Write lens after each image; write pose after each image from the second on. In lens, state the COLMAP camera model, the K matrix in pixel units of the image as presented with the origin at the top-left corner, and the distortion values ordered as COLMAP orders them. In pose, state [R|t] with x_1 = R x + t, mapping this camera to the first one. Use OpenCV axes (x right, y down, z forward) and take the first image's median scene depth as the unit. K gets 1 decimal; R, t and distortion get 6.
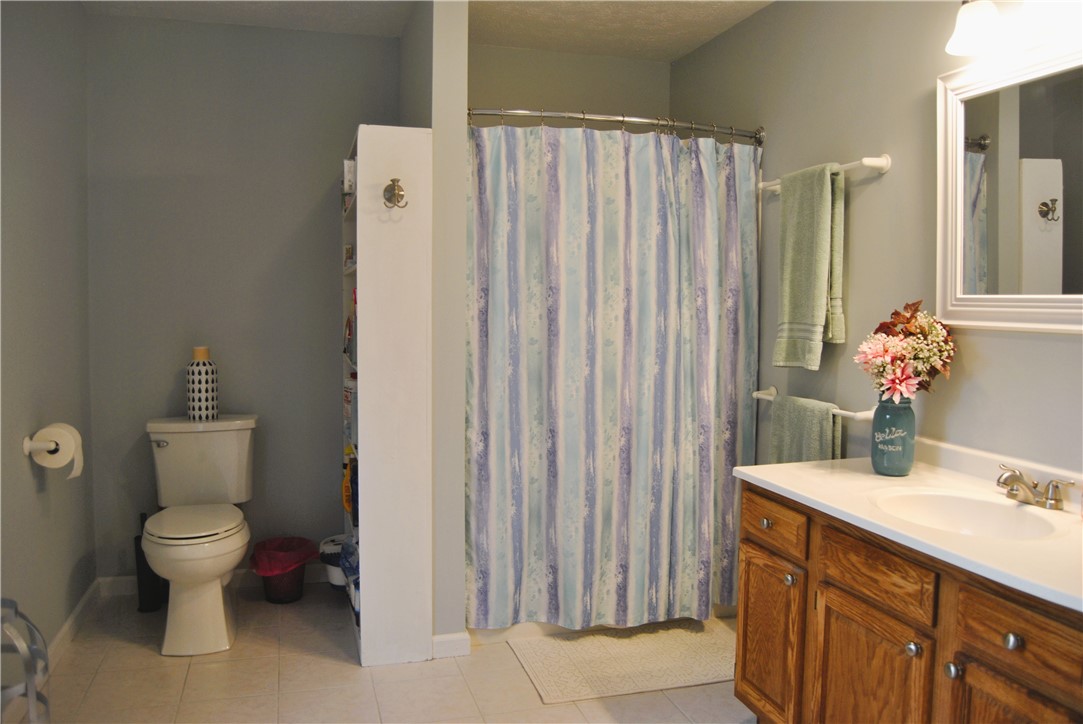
lens RADIAL K [[850.6, 0, 541.6], [0, 850.6, 360.5], [0, 0, 1]] dist [-0.087162, 0.035310]
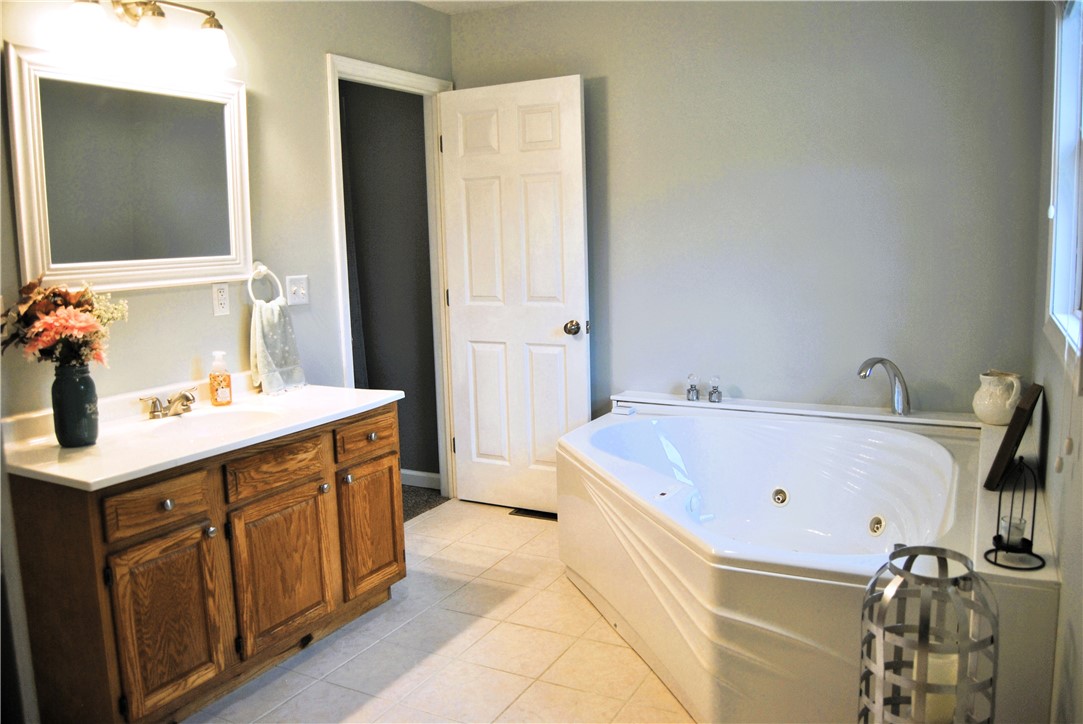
lens RADIAL K [[850.6, 0, 543.2], [0, 850.6, 360.7], [0, 0, 1]] dist [-0.087162, 0.035310]
pose [[-0.724162, -0.085013, 0.684370, -0.824152], [0.067974, 0.978741, 0.193506, -0.147584], [-0.686272, 0.186649, -0.702988, 1.628766]]
